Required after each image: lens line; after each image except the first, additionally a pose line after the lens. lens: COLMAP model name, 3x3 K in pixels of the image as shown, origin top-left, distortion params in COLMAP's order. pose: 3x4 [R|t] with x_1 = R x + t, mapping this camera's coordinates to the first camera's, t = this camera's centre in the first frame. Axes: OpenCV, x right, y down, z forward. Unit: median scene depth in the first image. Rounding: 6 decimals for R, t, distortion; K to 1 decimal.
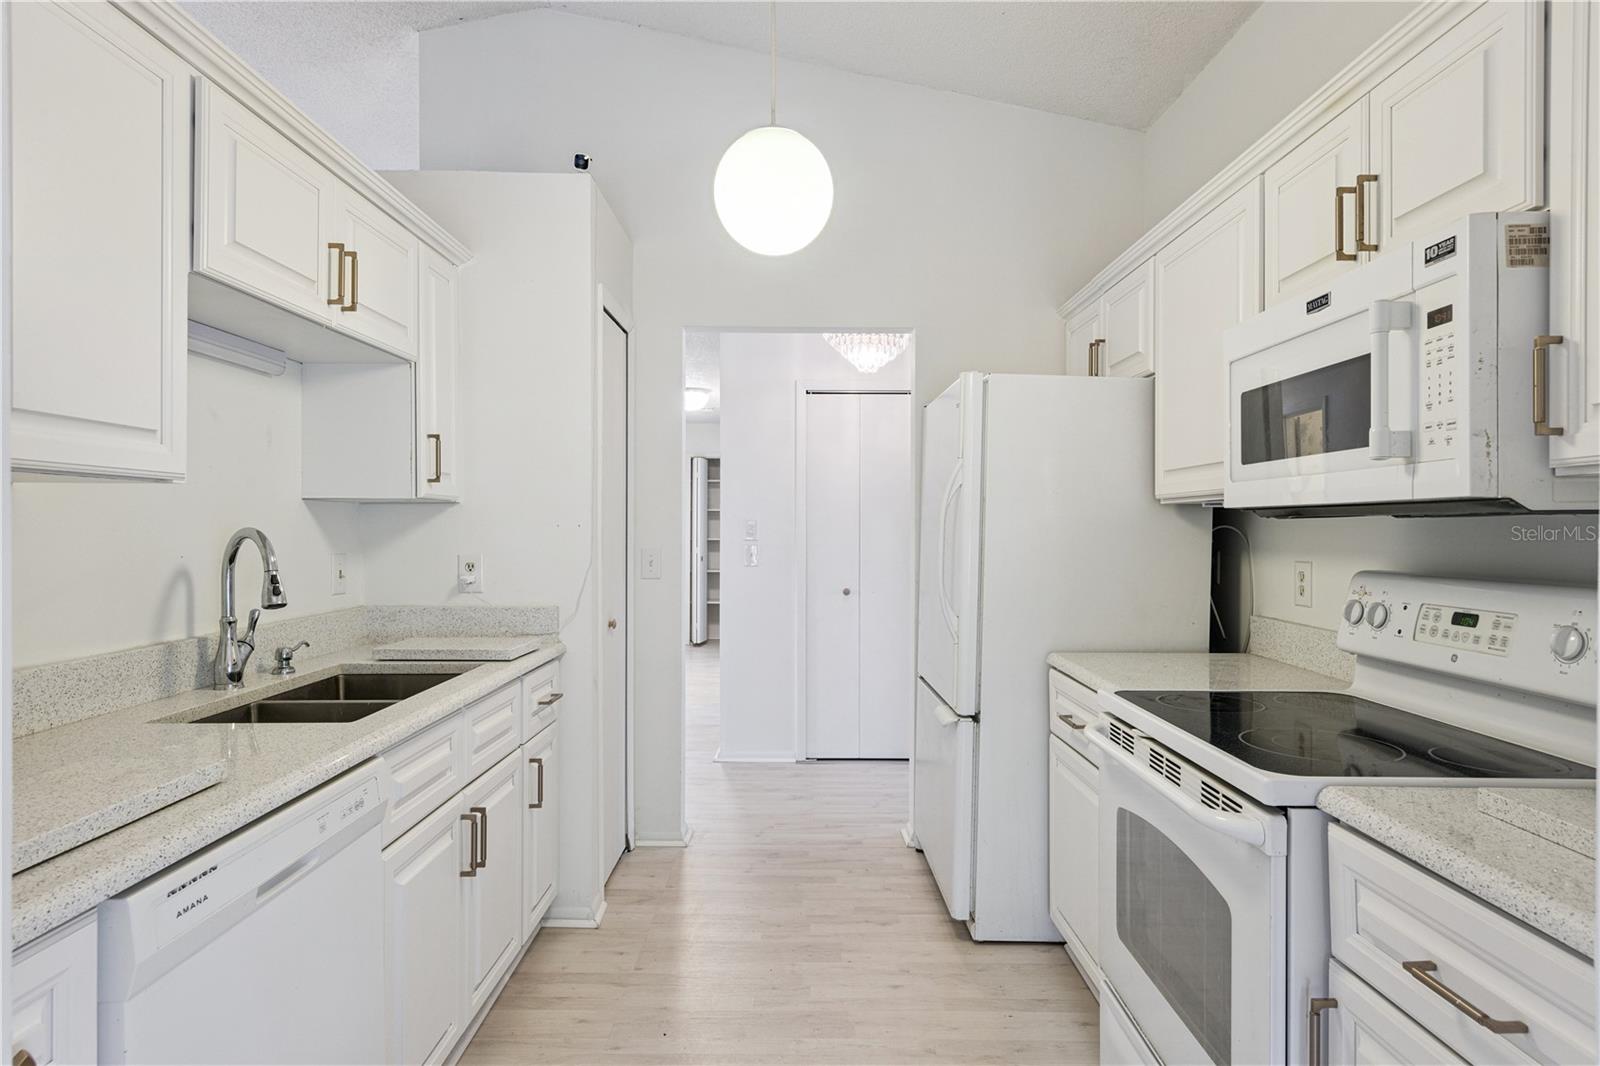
lens RADIAL K [[890.7, 0, 805.8], [0, 890.7, 529.6], [0, 0, 1]] dist [0.004897, -0.001405]
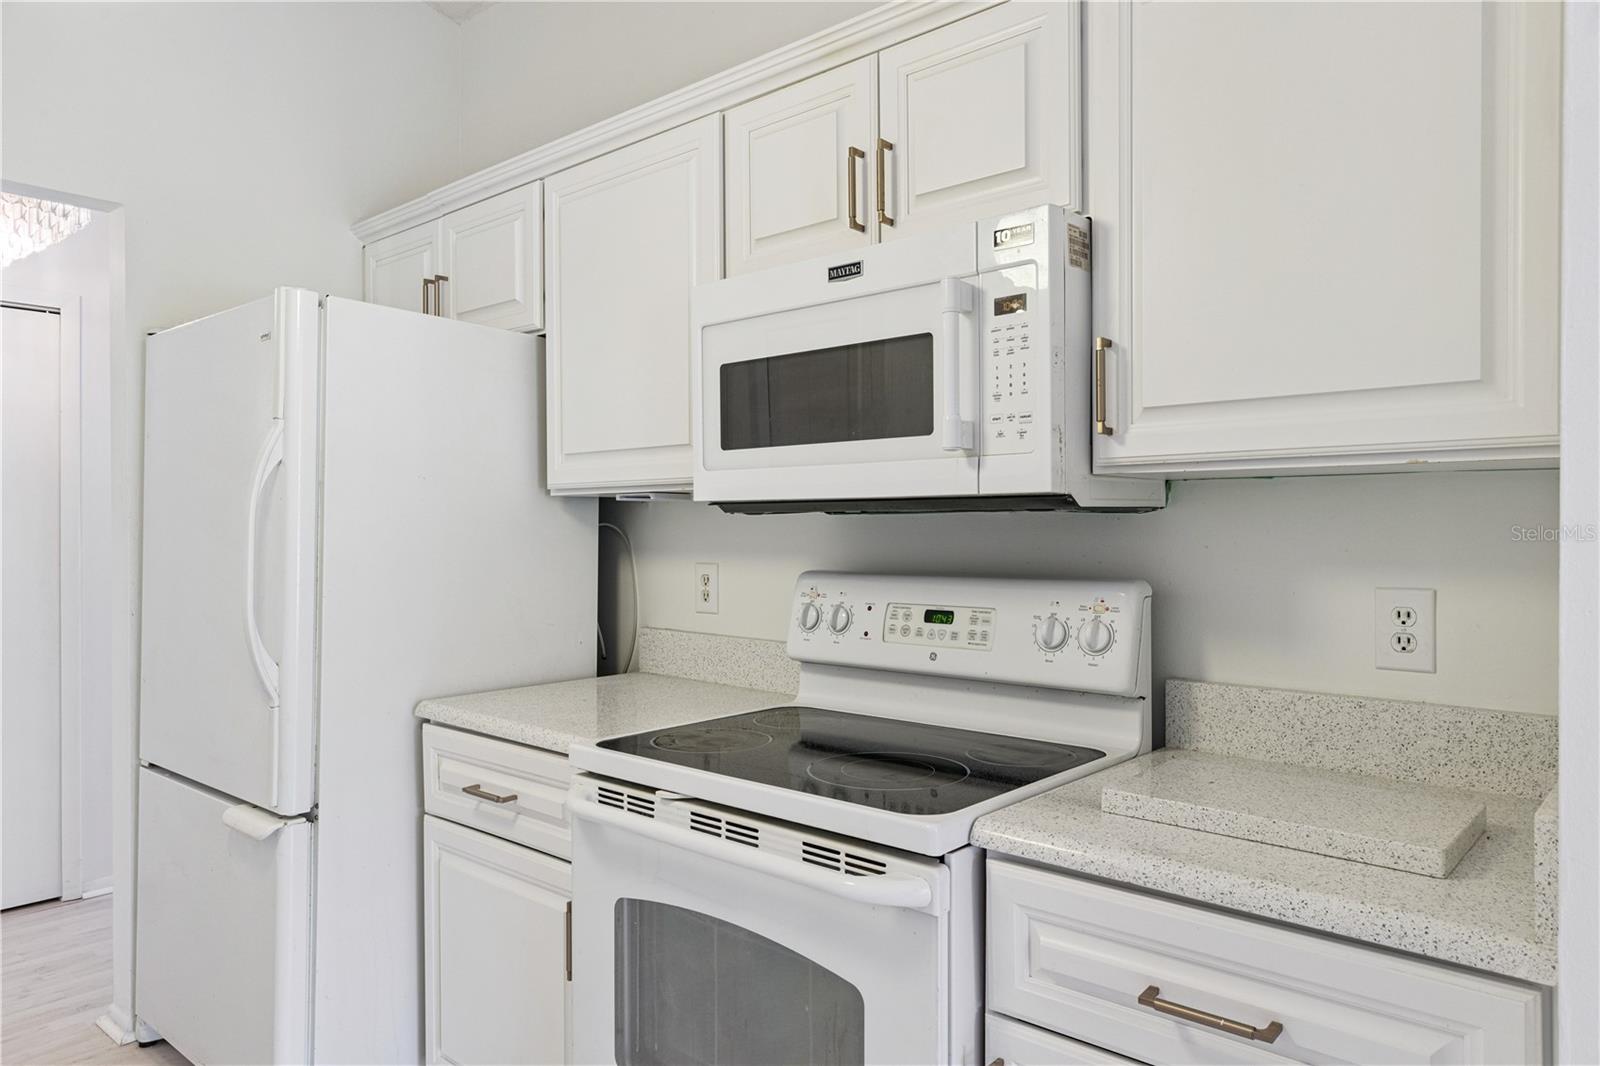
lens RADIAL K [[1023.0, 0, 801.3], [0, 1023.0, 535.5], [0, 0, 1]] dist [0.003815, 0.004987]
pose [[0.657066, -0.009056, 0.753779, -0.179599], [0.004553, 0.999957, 0.008045, 0.000274], [-0.753819, -0.001855, 0.657079, 0.295190]]
